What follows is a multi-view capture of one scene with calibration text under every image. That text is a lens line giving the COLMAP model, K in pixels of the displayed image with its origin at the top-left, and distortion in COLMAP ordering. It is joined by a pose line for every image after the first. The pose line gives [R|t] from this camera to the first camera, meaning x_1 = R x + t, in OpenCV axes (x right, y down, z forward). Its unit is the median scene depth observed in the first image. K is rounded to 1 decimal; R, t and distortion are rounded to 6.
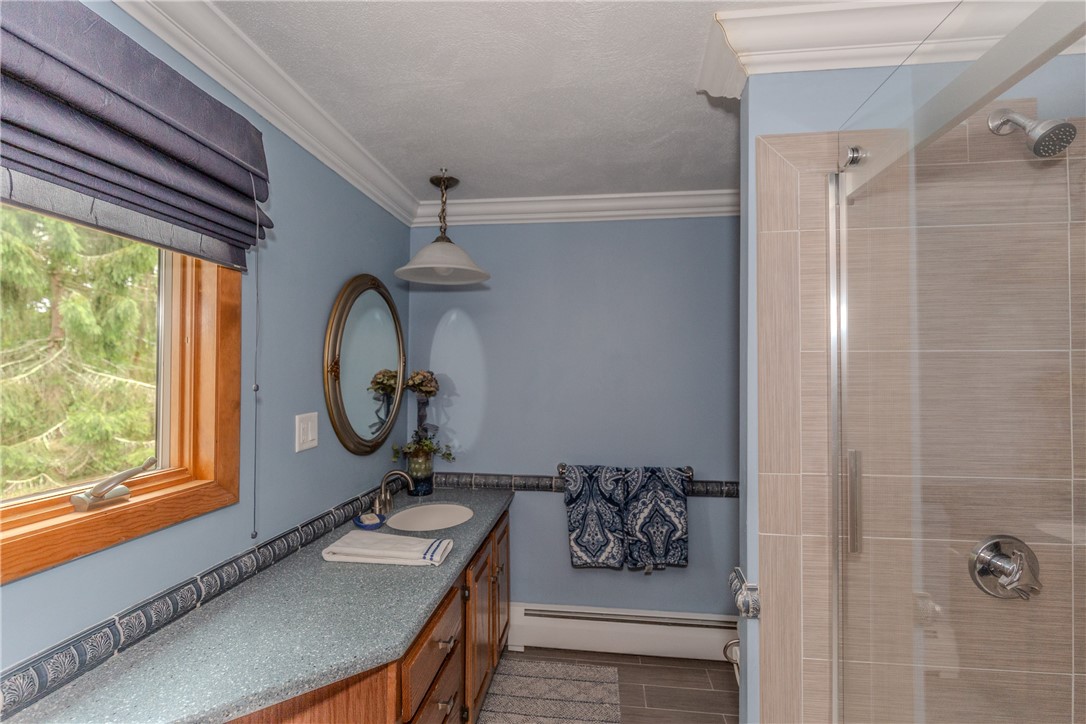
lens RADIAL K [[484.3, 0, 543.1], [0, 484.3, 365.9], [0, 0, 1]] dist [-0.002839, 0.000491]
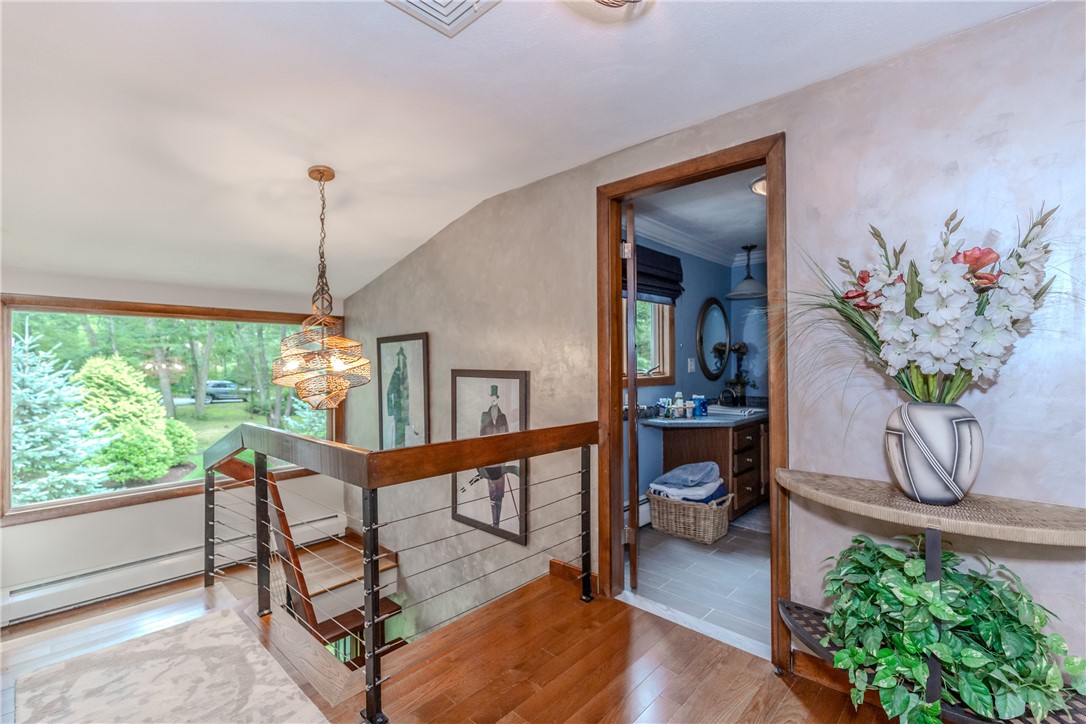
lens RADIAL K [[484.3, 0, 545.0], [0, 484.3, 359.7], [0, 0, 1]] dist [-0.002839, 0.000491]
pose [[0.809878, -0.011953, -0.586476, 0.265443], [0.021015, 0.999742, 0.008645, 0.049283], [0.586221, -0.019326, 0.809921, -1.062801]]
